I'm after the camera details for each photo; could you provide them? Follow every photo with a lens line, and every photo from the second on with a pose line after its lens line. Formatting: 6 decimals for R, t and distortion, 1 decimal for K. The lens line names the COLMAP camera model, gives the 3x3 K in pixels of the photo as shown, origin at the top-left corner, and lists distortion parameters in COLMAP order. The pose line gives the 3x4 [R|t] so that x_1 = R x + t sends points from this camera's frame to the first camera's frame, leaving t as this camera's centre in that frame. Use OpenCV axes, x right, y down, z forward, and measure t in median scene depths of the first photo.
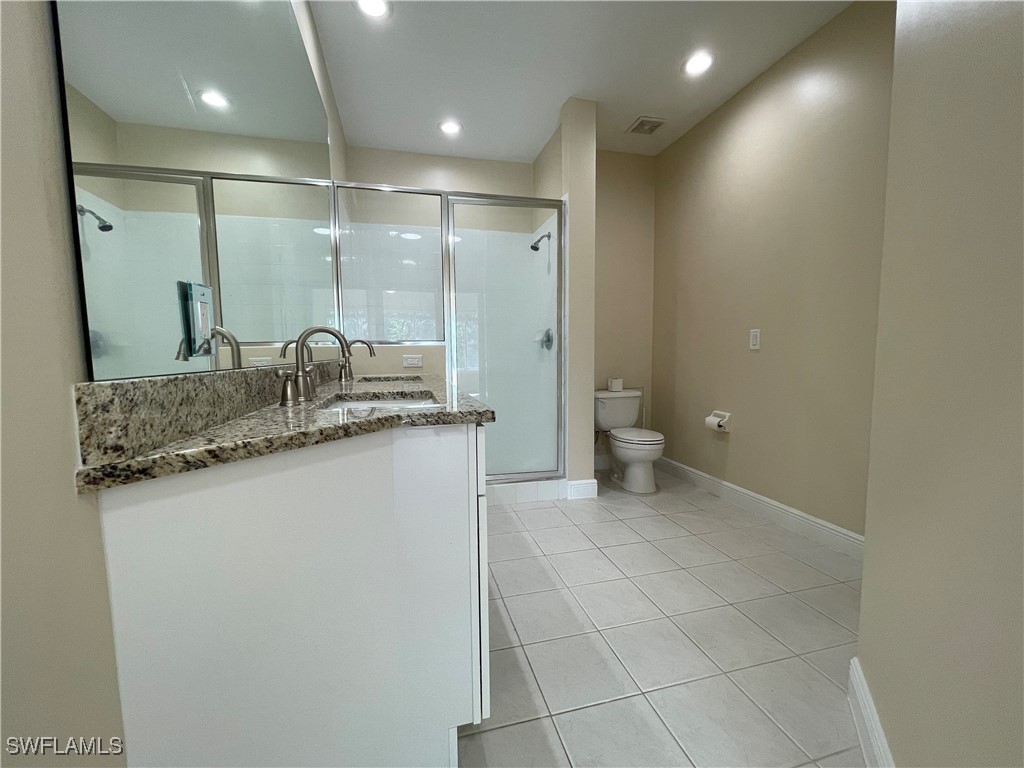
lens RADIAL K [[413.2, 0, 504.7], [0, 413.2, 383.4], [0, 0, 1]] dist [-0.002197, 0.000490]
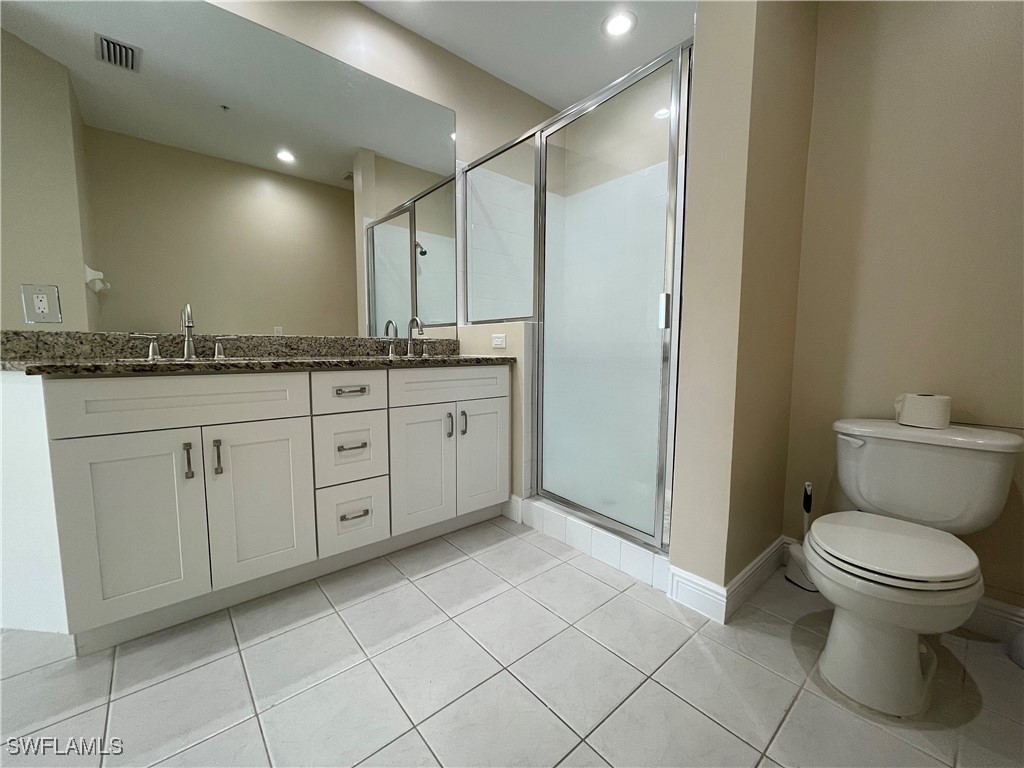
lens RADIAL K [[413.2, 0, 508.9], [0, 413.2, 388.7], [0, 0, 1]] dist [-0.002197, 0.000490]
pose [[0.448623, 0.101338, -0.887957, 0.521864], [-0.079688, 0.994129, 0.073194, -0.016972], [0.890161, 0.037923, 0.454064, 0.554669]]
